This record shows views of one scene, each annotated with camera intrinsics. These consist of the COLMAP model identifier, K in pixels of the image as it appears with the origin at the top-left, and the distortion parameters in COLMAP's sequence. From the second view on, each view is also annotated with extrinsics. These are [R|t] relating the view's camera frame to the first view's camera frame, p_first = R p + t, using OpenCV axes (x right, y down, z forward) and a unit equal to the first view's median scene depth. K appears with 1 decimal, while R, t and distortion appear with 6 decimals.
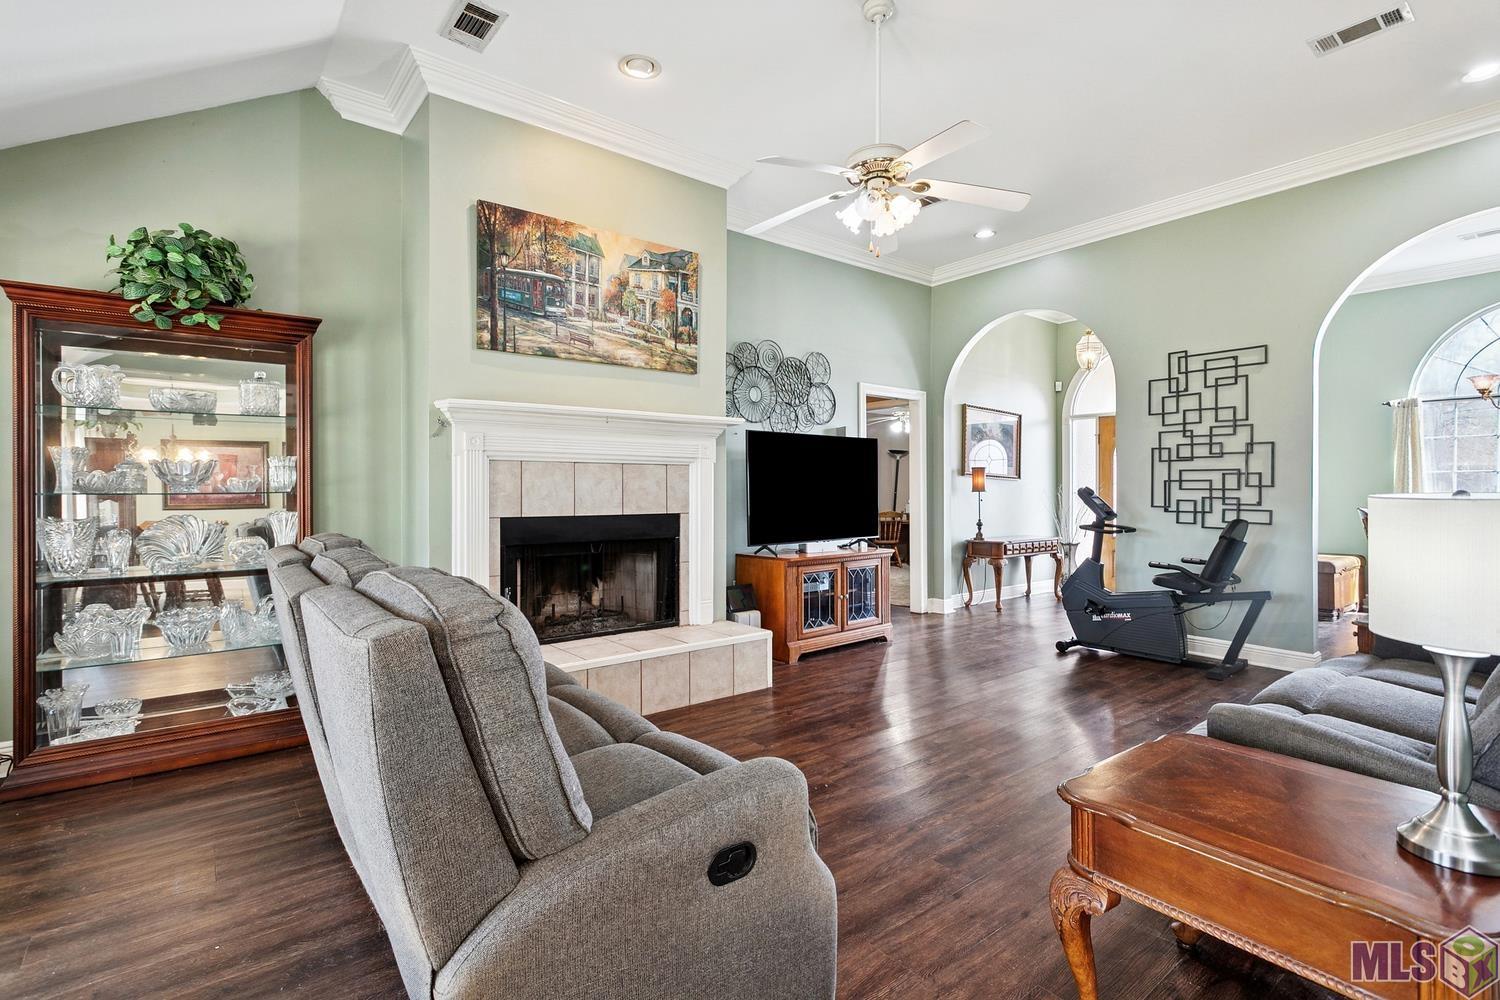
lens RADIAL K [[721.8, 0, 755.6], [0, 721.8, 492.7], [0, 0, 1]] dist [0.004103, 0.002031]
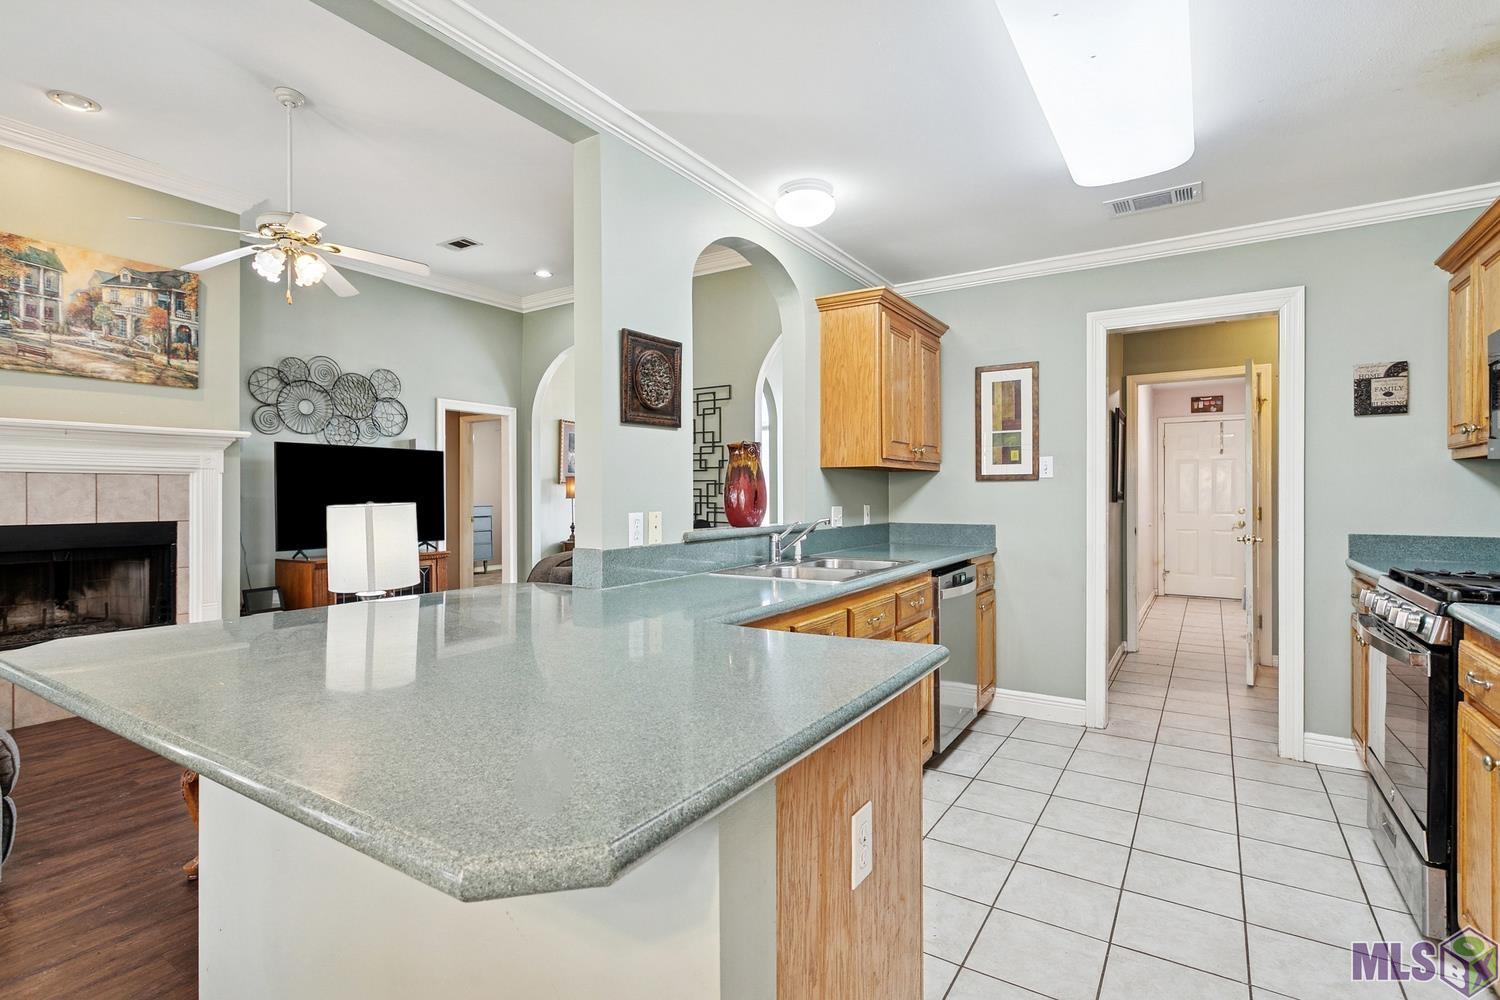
lens RADIAL K [[721.8, 0, 741.8], [0, 721.8, 497.4], [0, 0, 1]] dist [0.004103, 0.002031]
pose [[0.949713, -0.004013, 0.313097, 0.343769], [0.004377, 0.999990, -0.000458, -0.001778], [-0.313092, 0.001805, 0.949721, -0.252577]]
